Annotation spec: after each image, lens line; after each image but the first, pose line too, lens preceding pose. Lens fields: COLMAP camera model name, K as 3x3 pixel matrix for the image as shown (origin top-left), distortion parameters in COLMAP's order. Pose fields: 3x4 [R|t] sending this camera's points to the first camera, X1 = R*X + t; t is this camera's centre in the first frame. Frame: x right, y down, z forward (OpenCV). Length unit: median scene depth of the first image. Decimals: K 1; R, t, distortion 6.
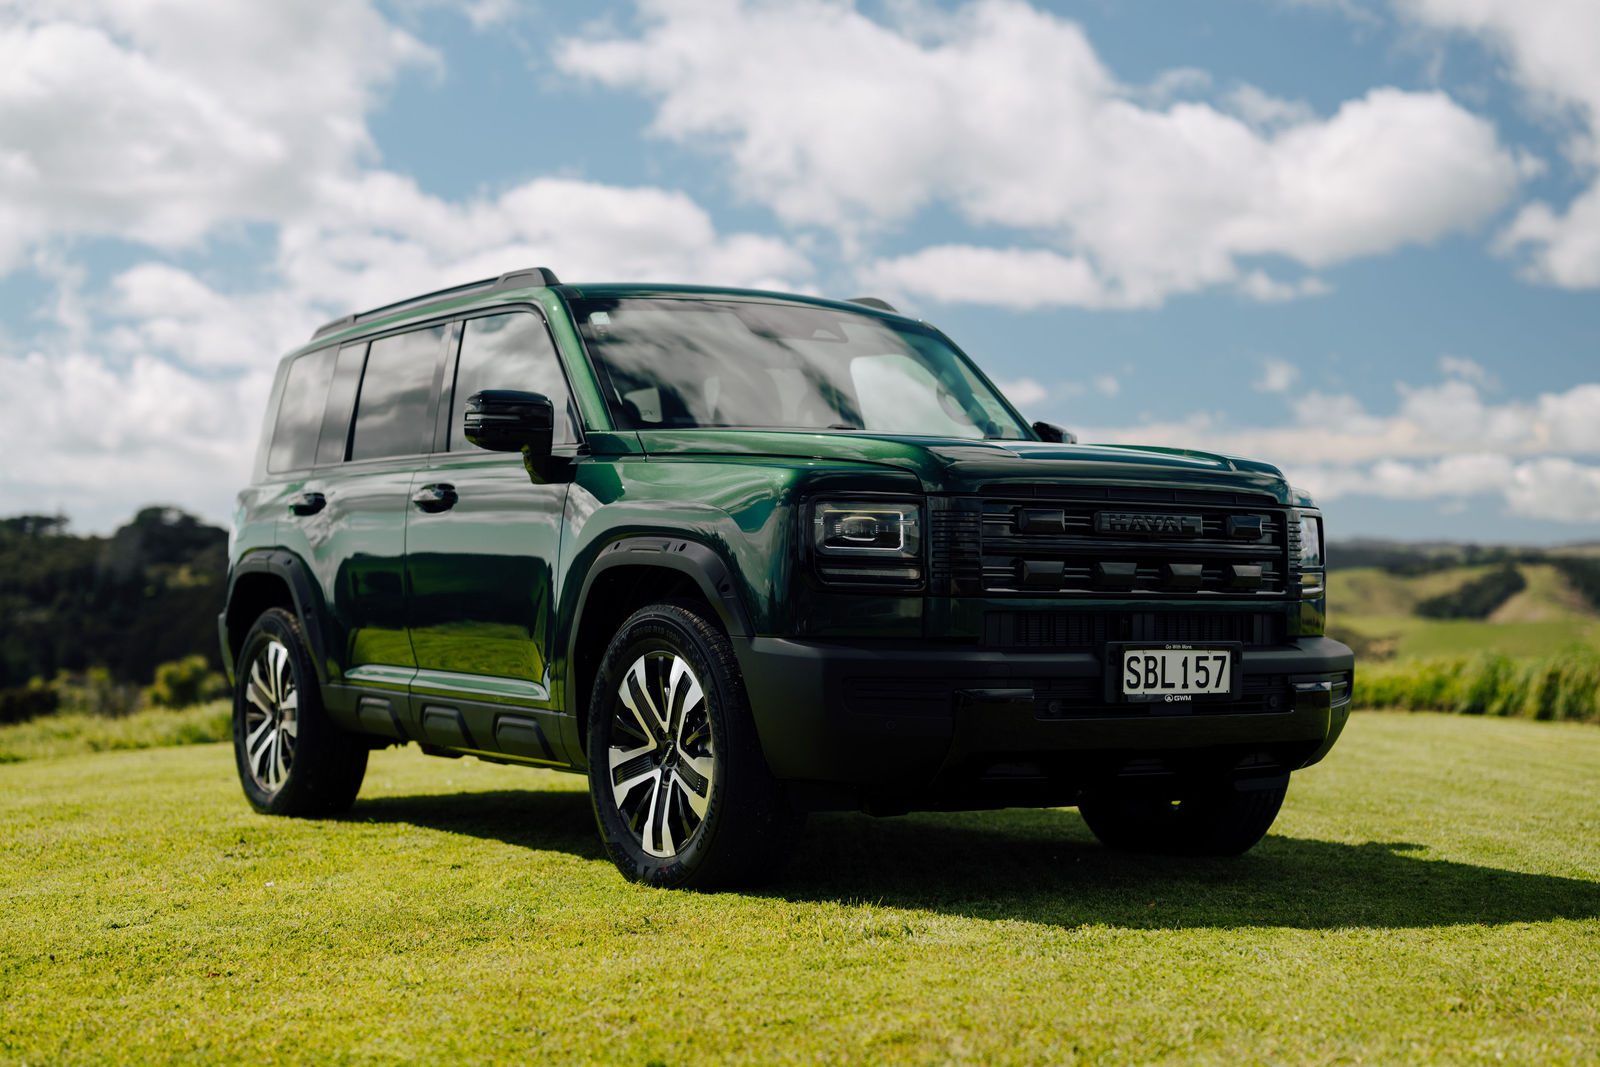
lens RADIAL K [[2545.9, 0, 800.0], [0, 2545.9, 533.5], [0, 0, 1]] dist [0.215984, 0.000642]
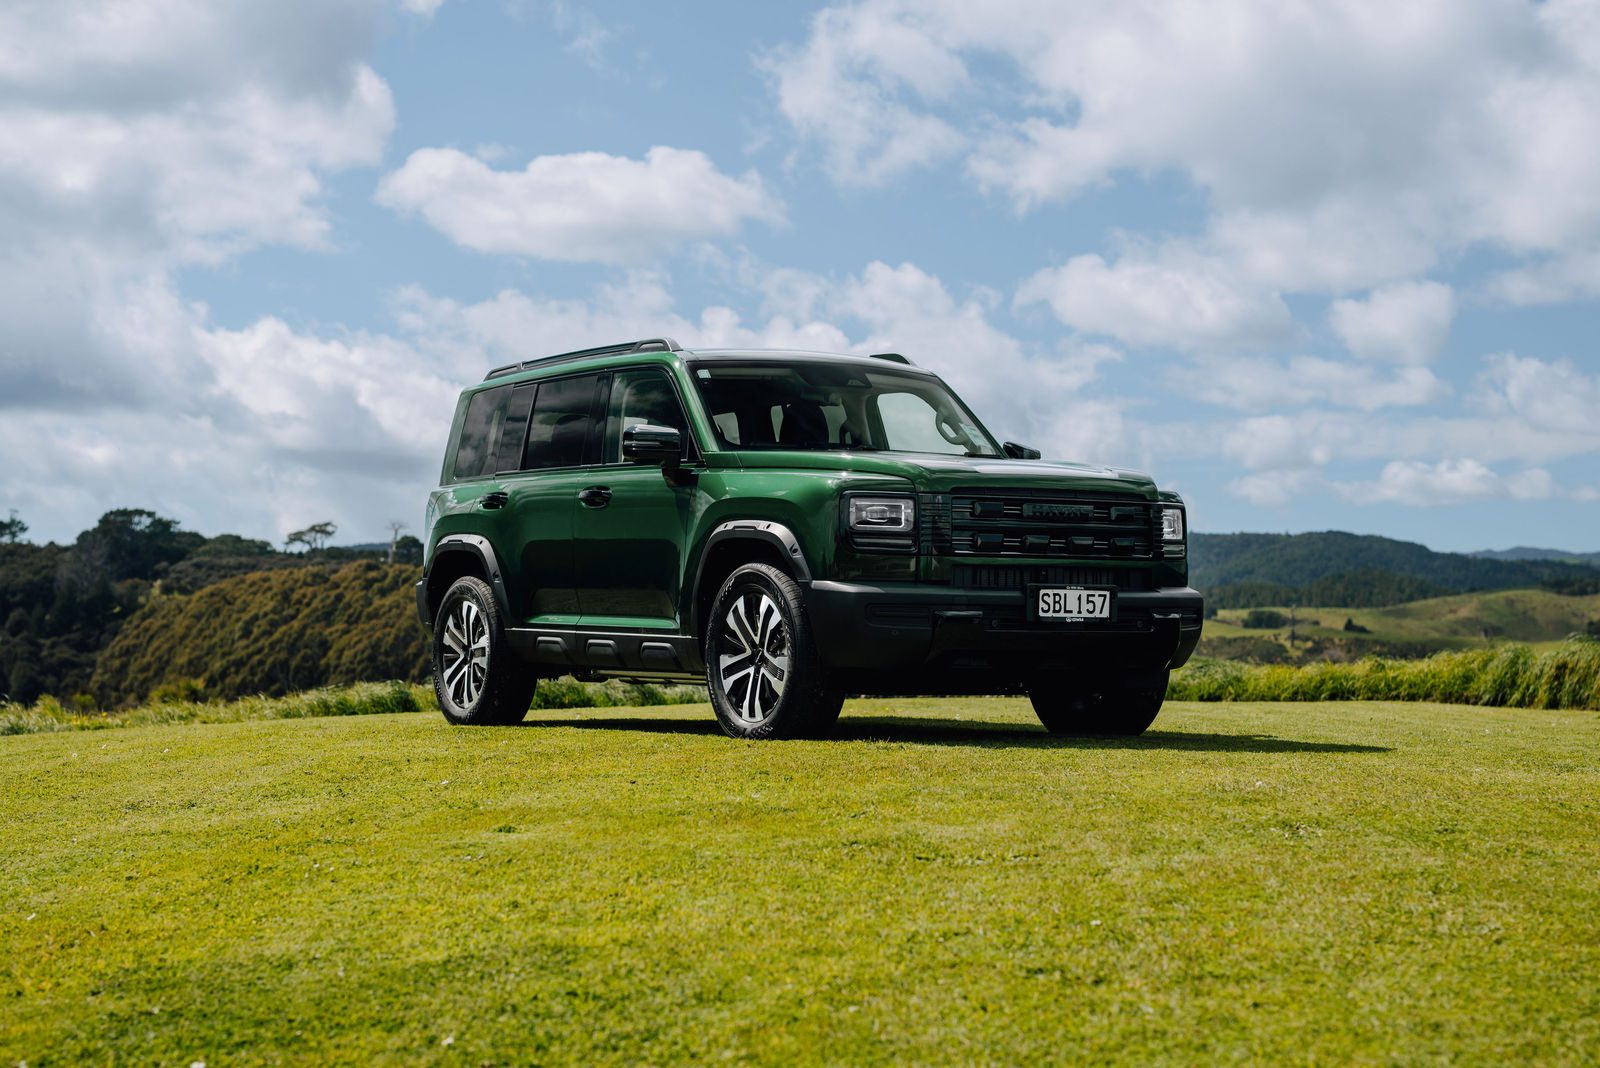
lens RADIAL K [[3427.3, 0, 800.0], [0, 3427.3, 534.0], [0, 0, 1]] dist [0.019253, 0.027931]
pose [[0.999697, 0.001910, -0.024535, 0.026161], [-0.002035, 0.999985, -0.005068, 0.020842], [0.024525, 0.005116, 0.999686, -1.133583]]
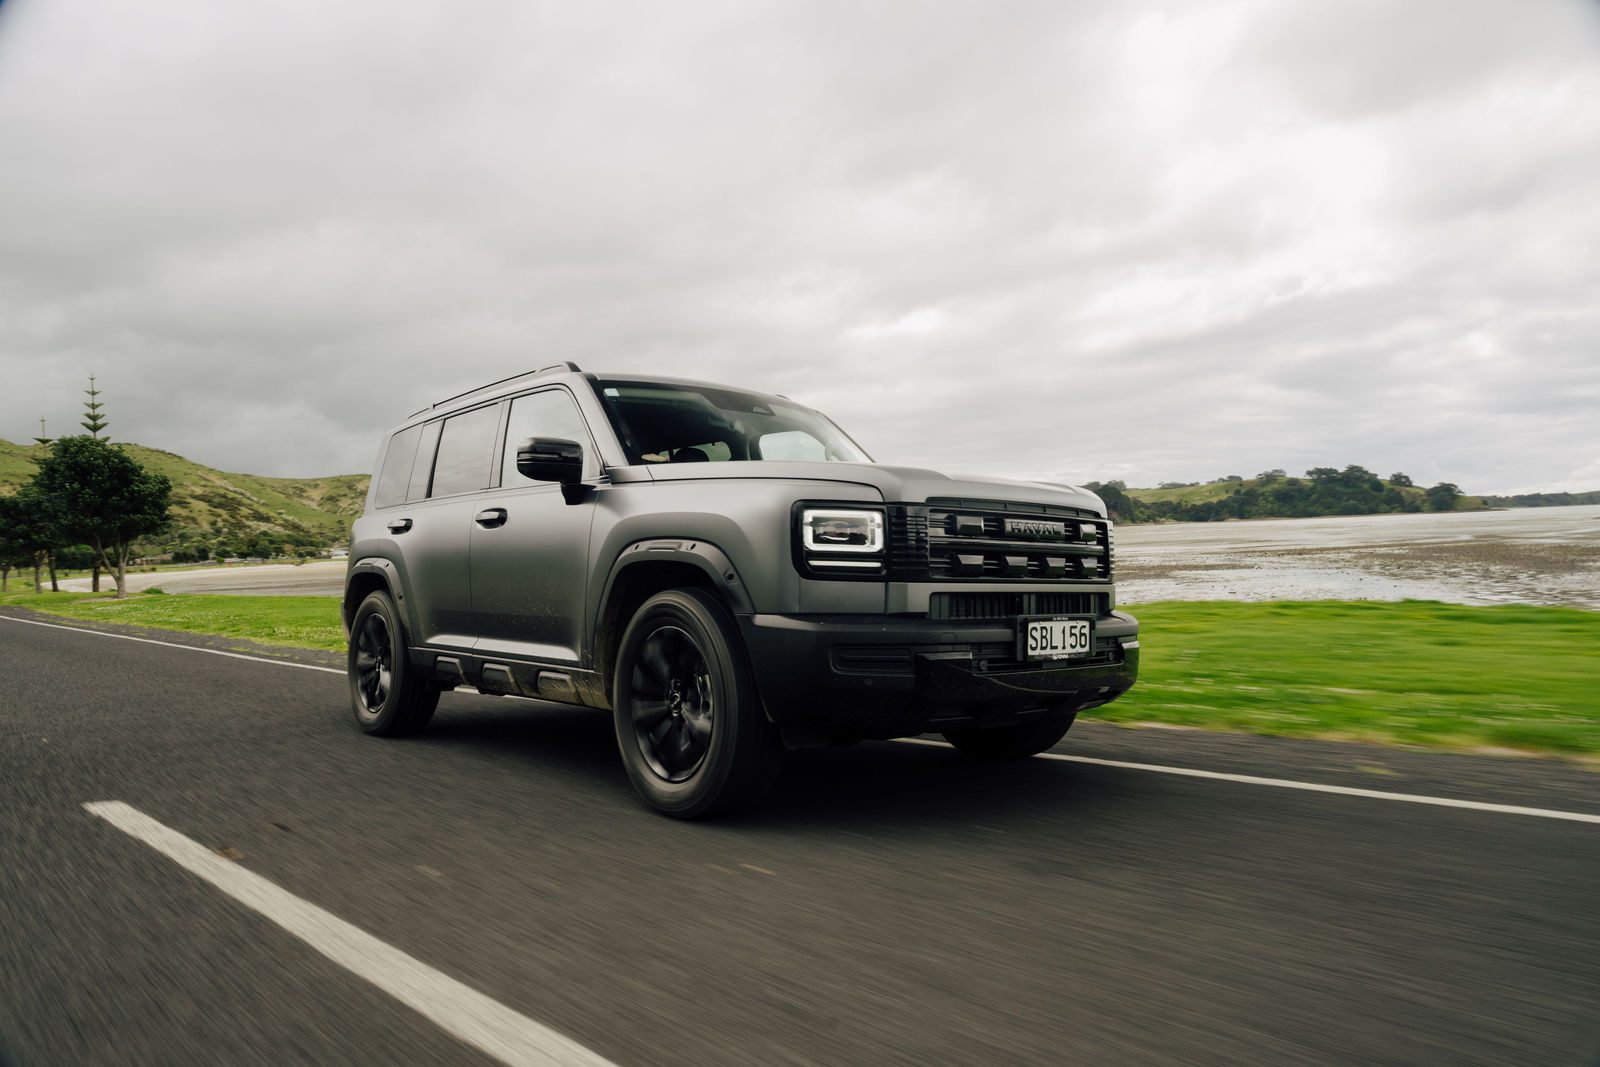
lens RADIAL K [[1158.7, 0, 800.0], [0, 1158.7, 533.5], [0, 0, 1]] dist [0.005560, 0.001169]
pose [[0.990122, 0.001115, 0.140203, -0.073922], [0.002143, 0.999731, -0.023088, 0.012203], [-0.140191, 0.023160, 0.989854, 0.392726]]
